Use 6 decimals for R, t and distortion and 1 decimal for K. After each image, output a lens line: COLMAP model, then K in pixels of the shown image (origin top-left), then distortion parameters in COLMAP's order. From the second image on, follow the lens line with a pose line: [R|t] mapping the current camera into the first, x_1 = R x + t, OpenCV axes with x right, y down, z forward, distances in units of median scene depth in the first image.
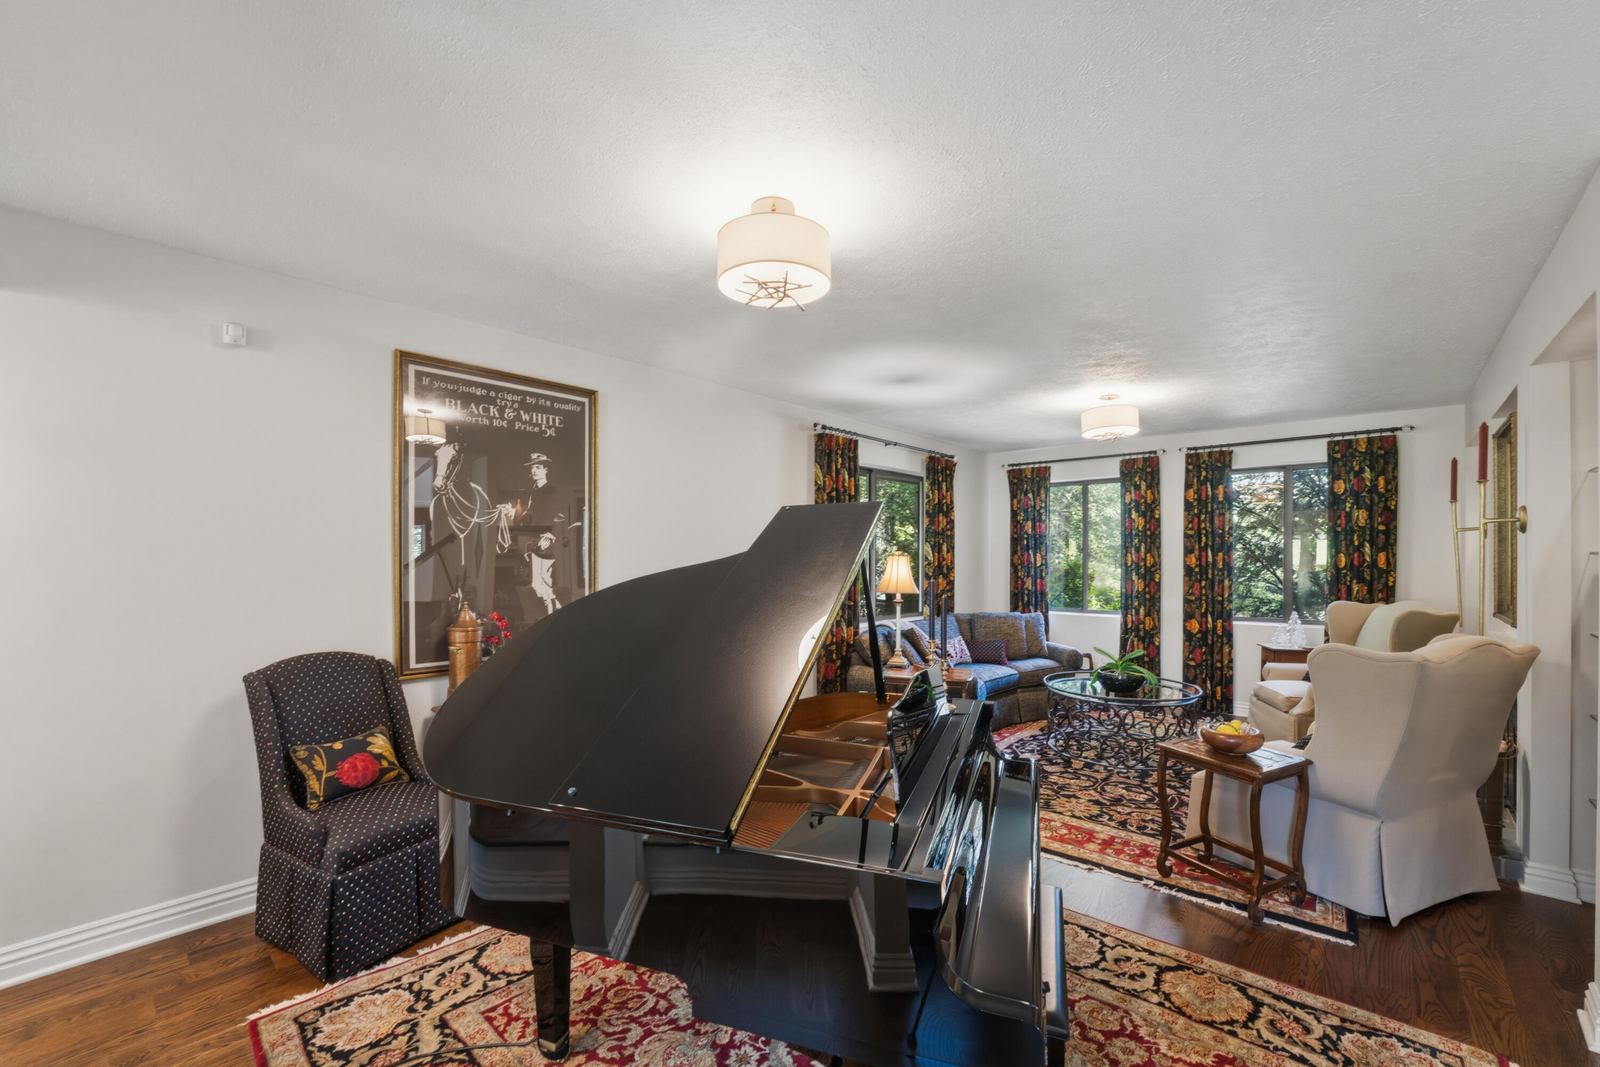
lens RADIAL K [[646.6, 0, 802.2], [0, 646.6, 549.3], [0, 0, 1]] dist [0.000897, 0.000023]
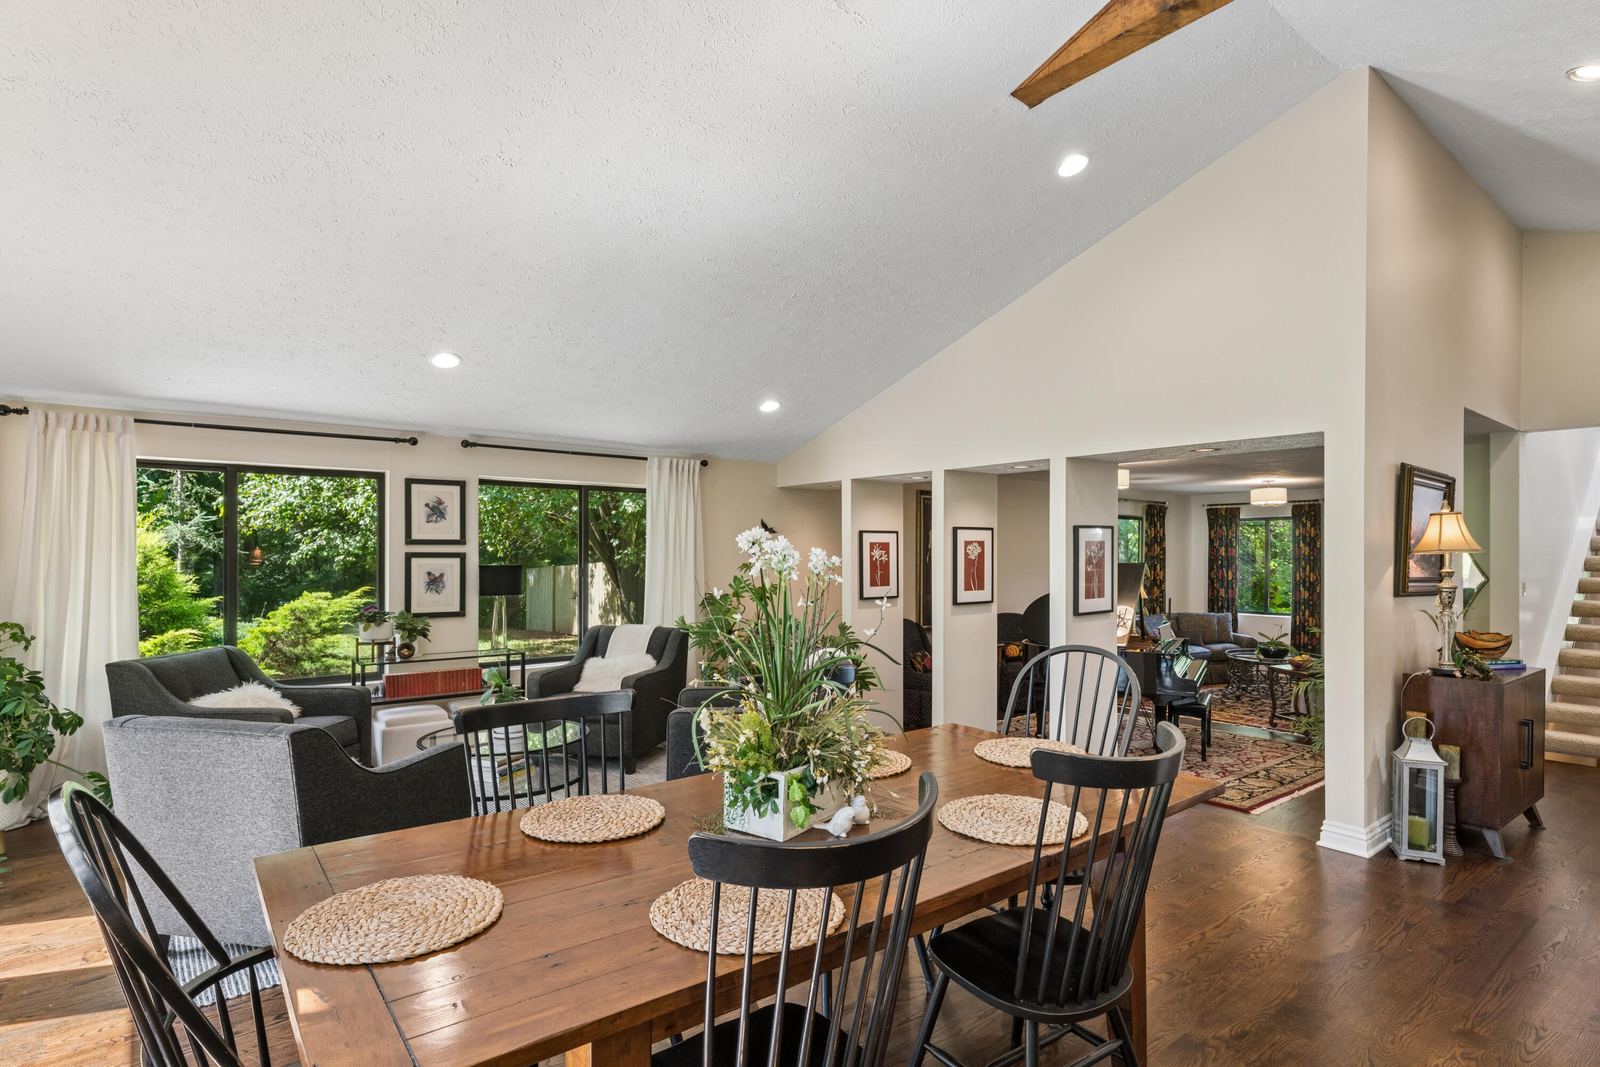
lens RADIAL K [[805.7, 0, 801.1], [0, 805.7, 542.2], [0, 0, 1]] dist [-0.004051, -0.000238]
pose [[0.984163, 0.003282, -0.177233, -0.244699], [-0.002810, 0.999992, 0.002914, -0.060484], [0.177241, -0.002370, 0.984165, -0.903837]]
